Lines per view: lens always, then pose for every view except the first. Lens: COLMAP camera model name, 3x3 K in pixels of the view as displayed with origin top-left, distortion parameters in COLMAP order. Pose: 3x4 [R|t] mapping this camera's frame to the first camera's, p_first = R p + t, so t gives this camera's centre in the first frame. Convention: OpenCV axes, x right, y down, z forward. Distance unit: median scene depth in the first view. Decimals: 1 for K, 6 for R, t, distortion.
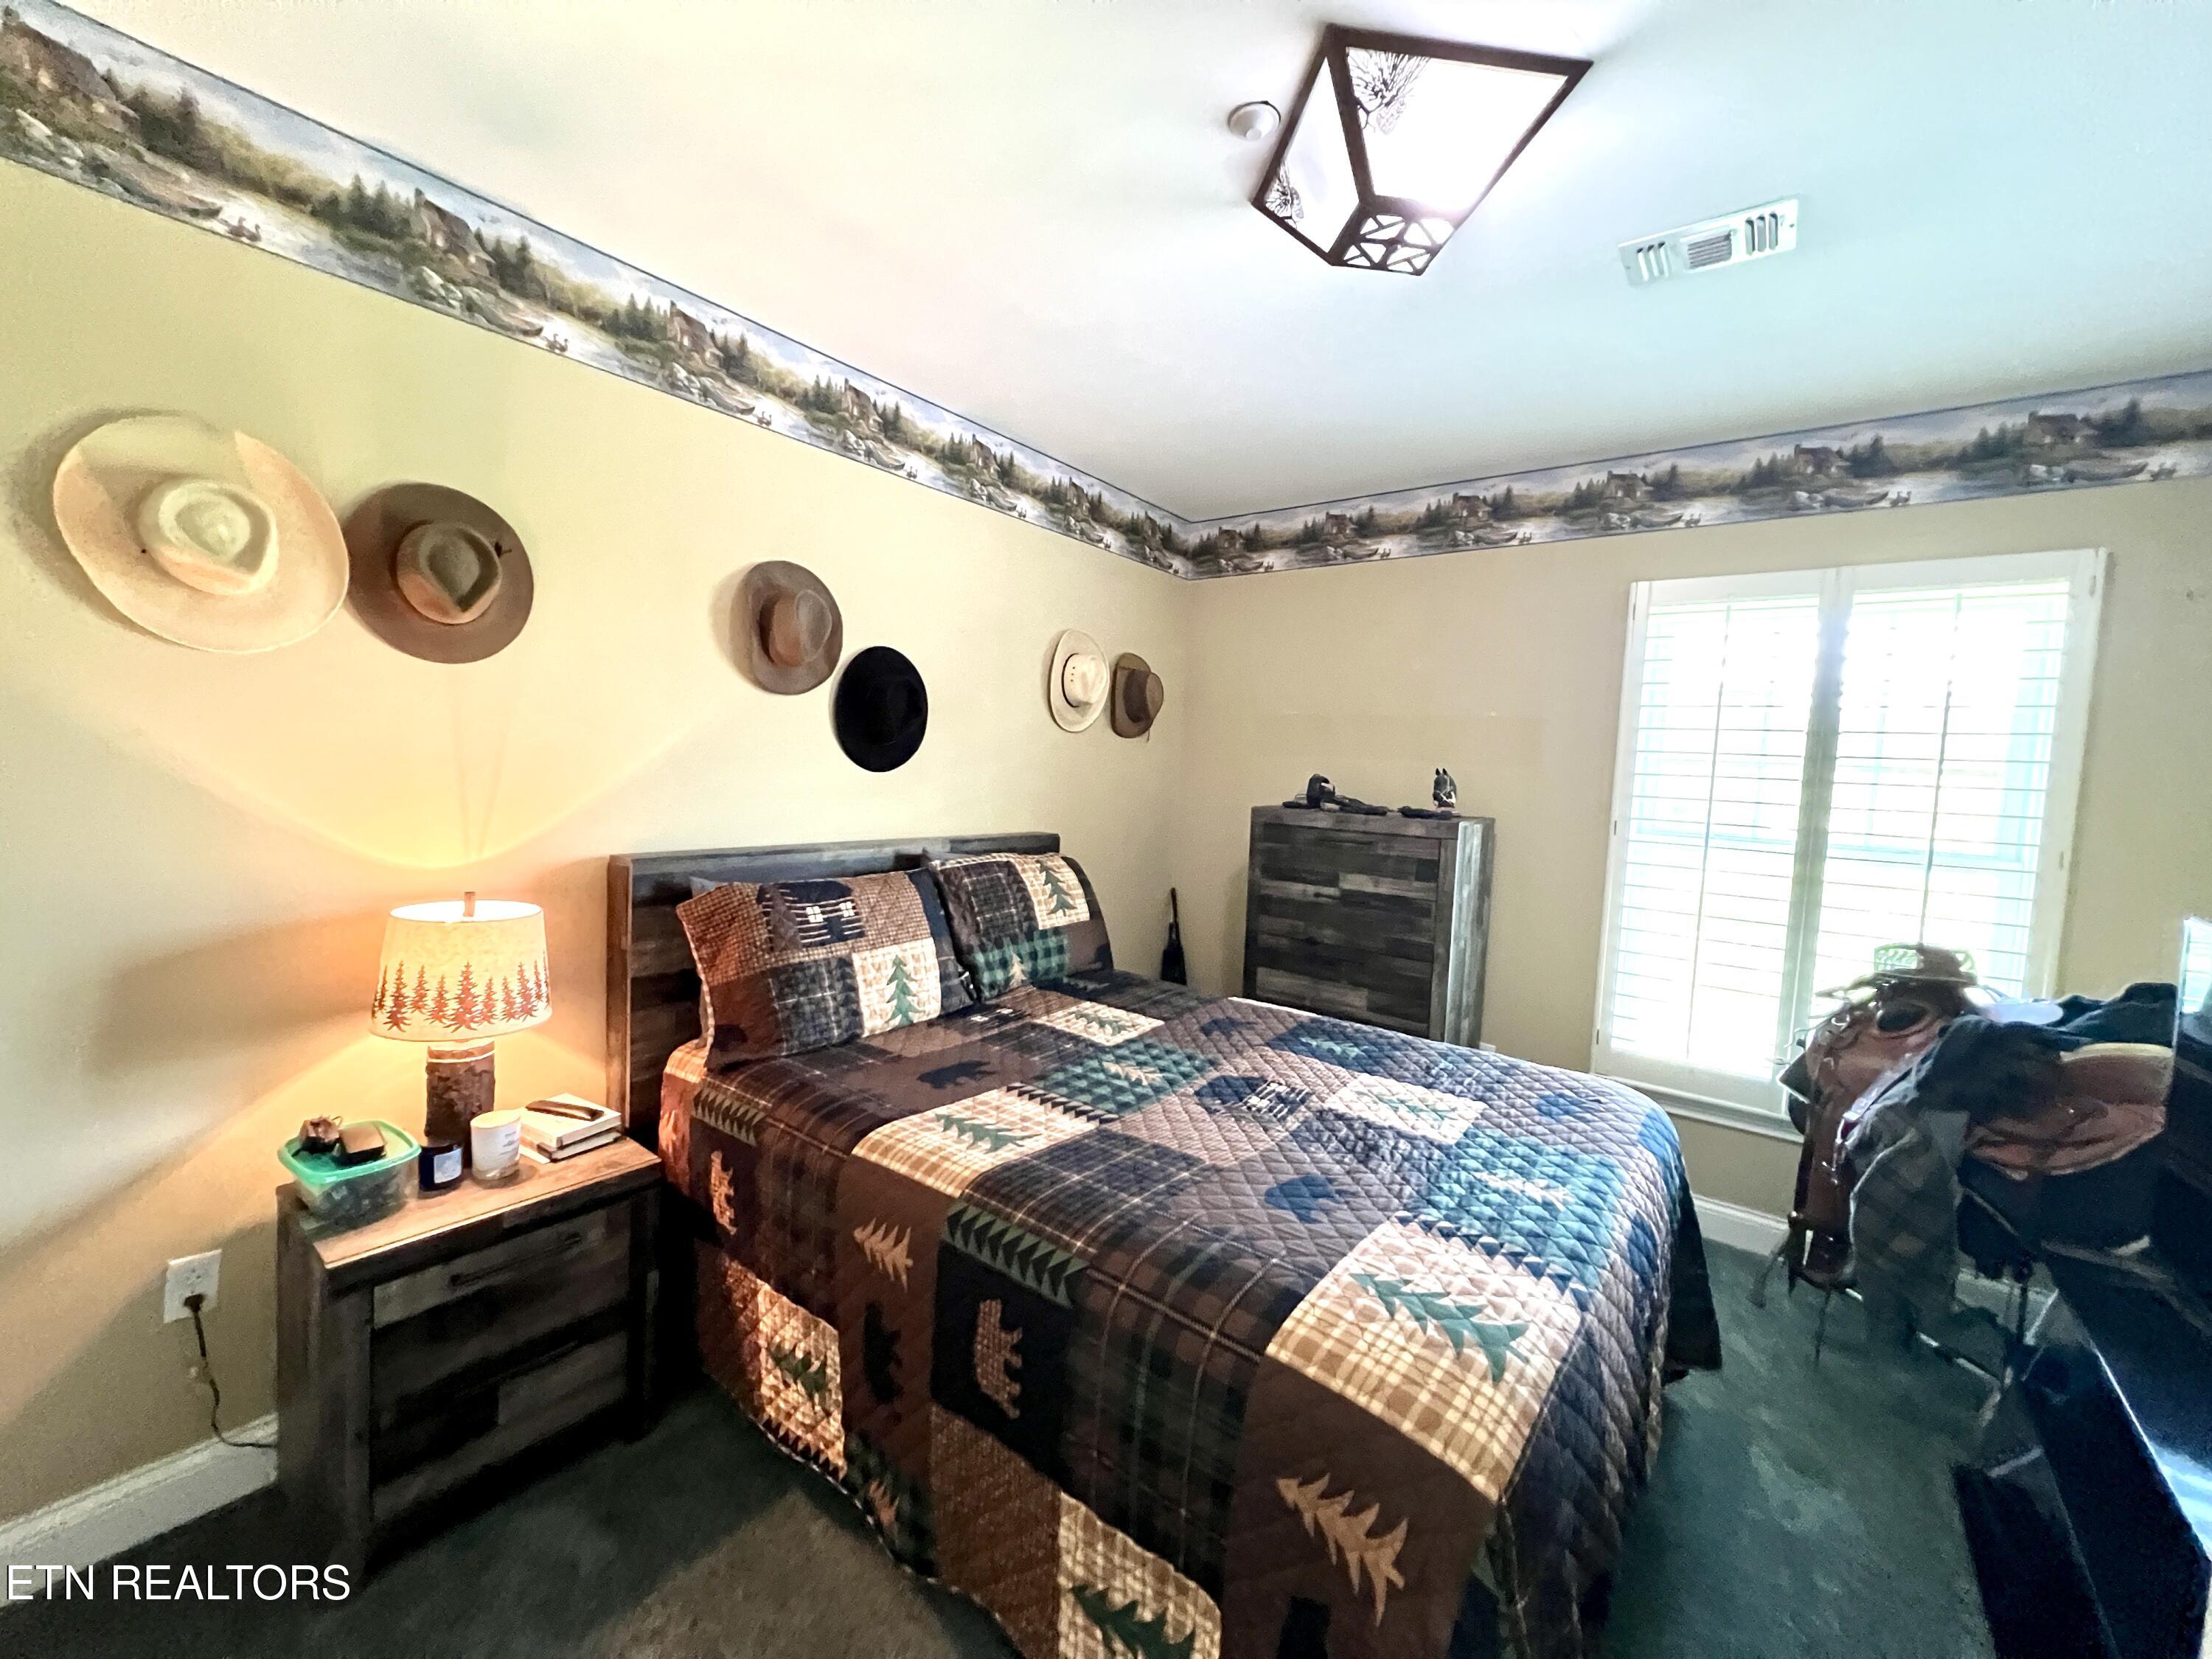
lens RADIAL K [[900.4, 0, 1103.8], [0, 900.4, 827.9], [0, 0, 1]] dist [-0.001388, 0.001130]
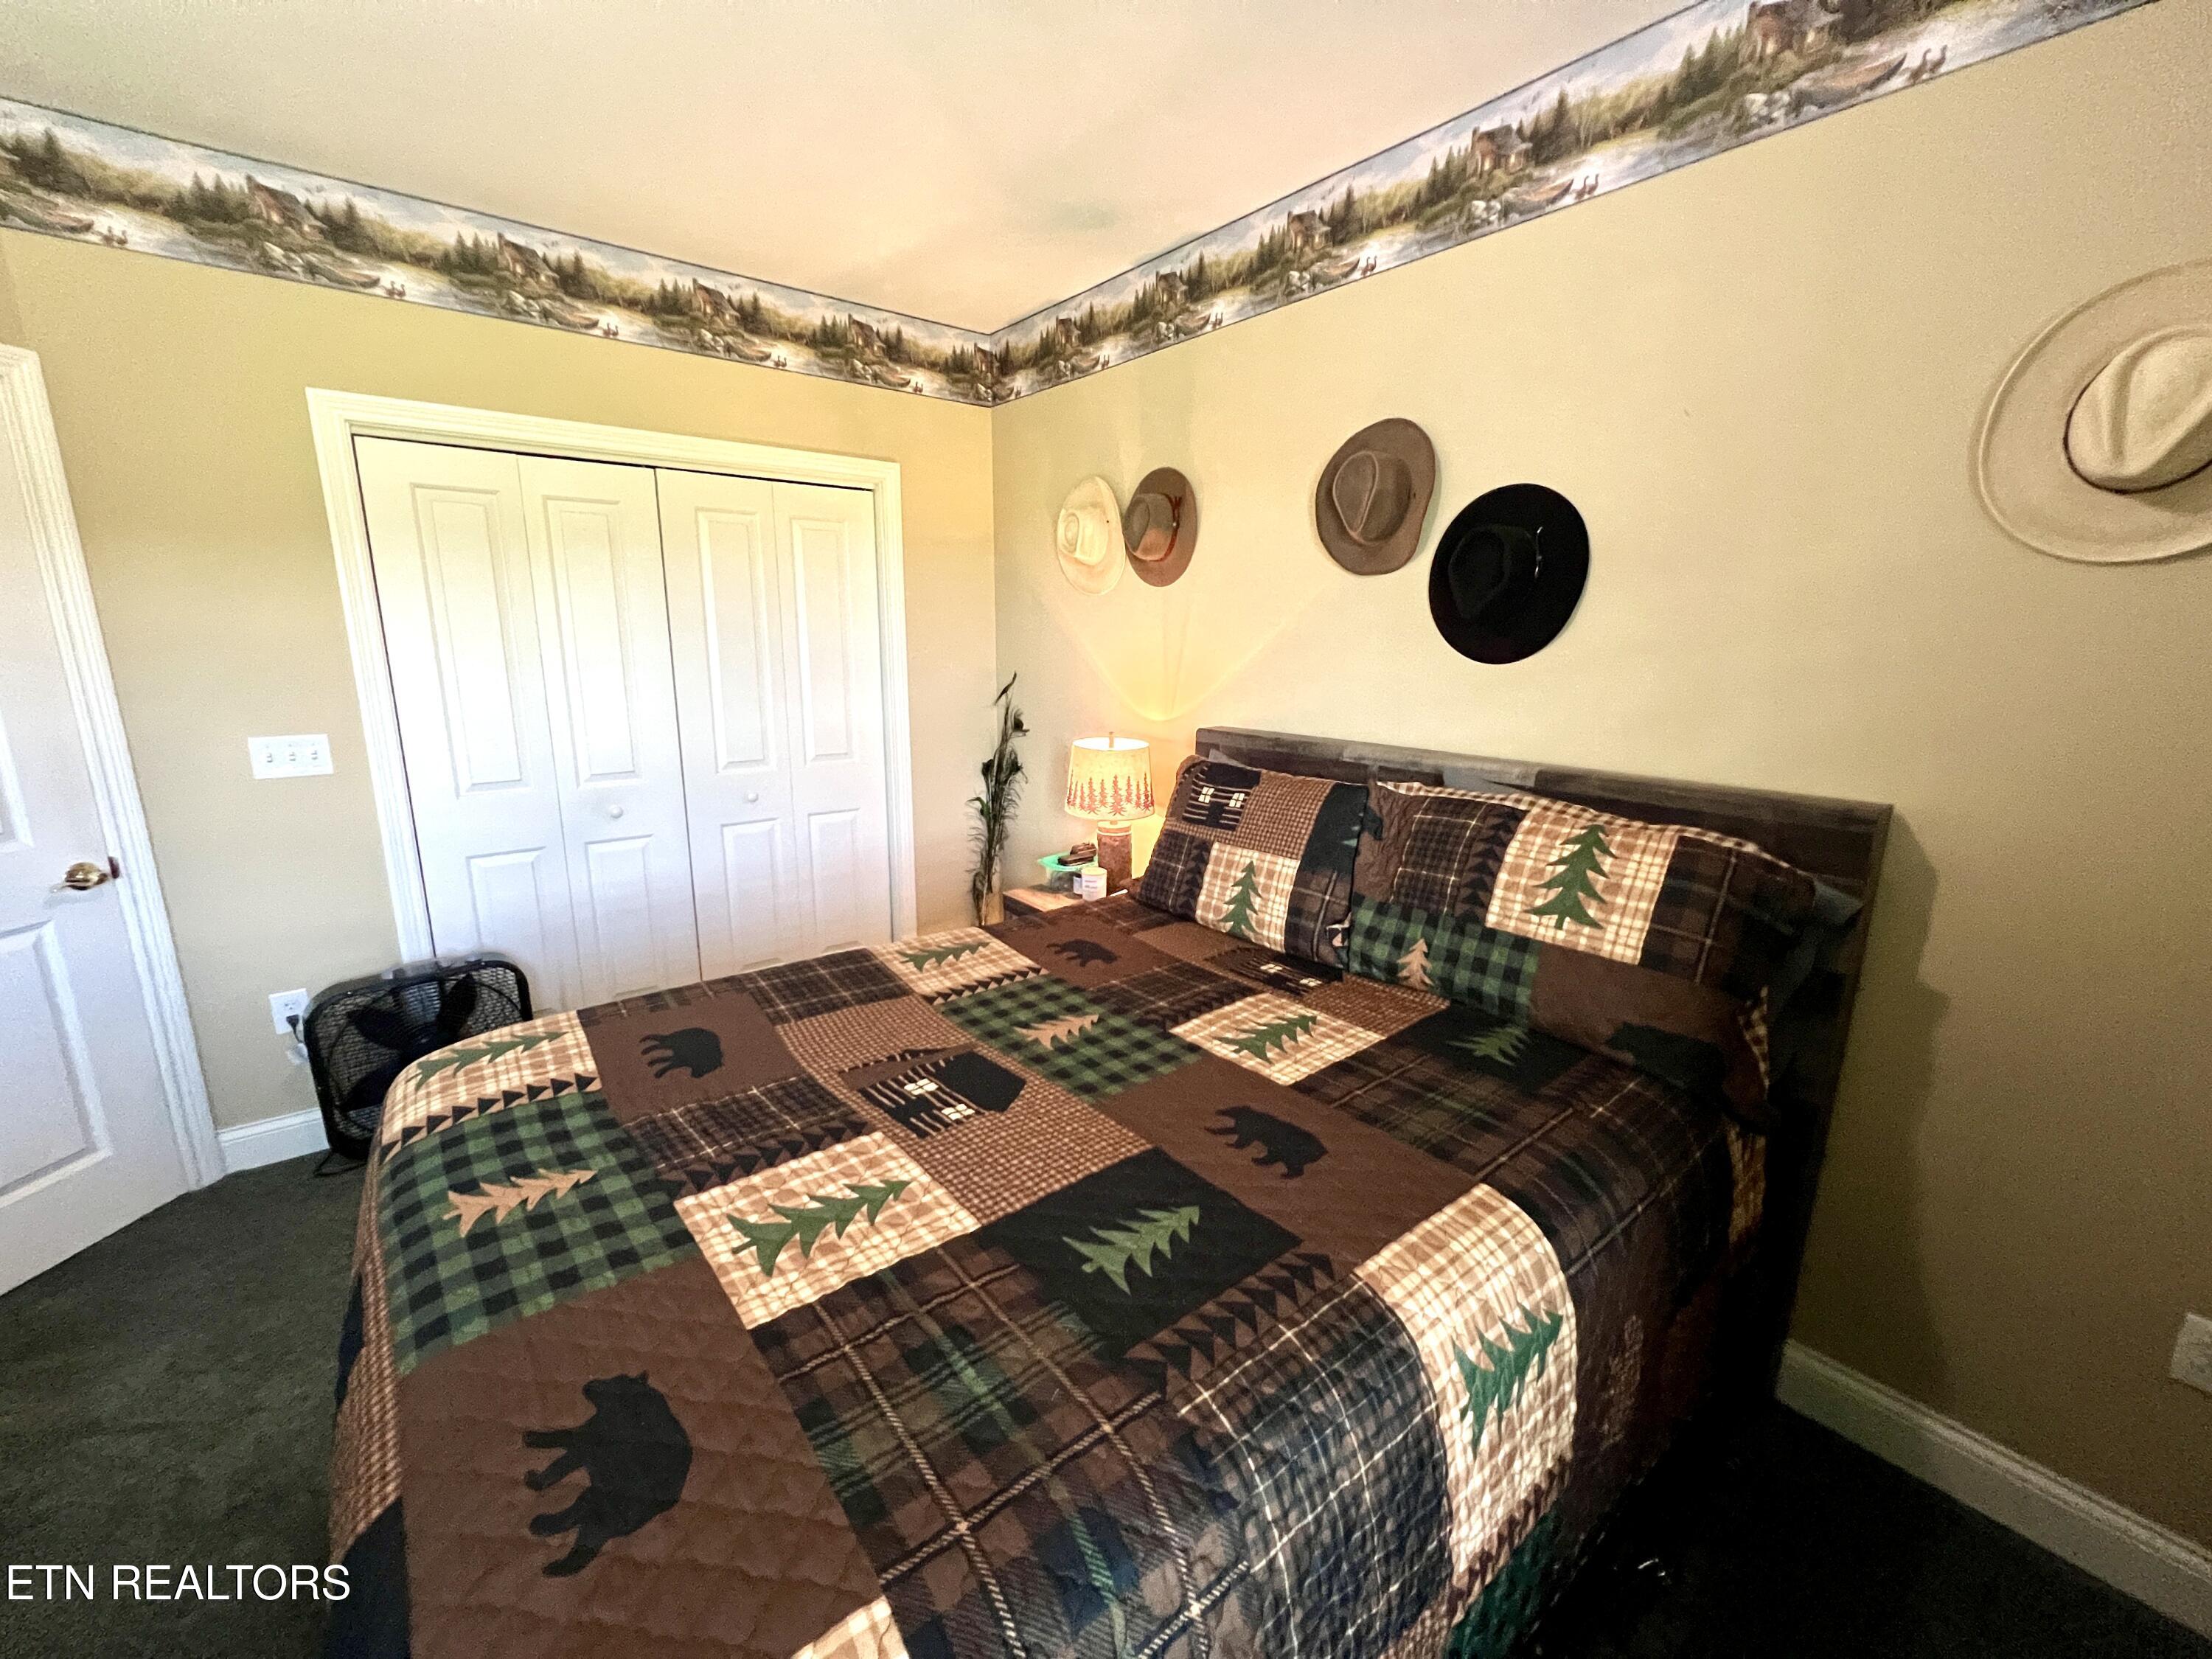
lens RADIAL K [[900.4, 0, 1101.8], [0, 900.4, 827.9], [0, 0, 1]] dist [-0.001388, 0.001130]
pose [[-0.252147, 0.160144, -0.954346, 0.709090], [-0.092497, 0.977707, 0.188503, -0.051433], [0.963258, 0.135804, -0.231713, 1.128028]]
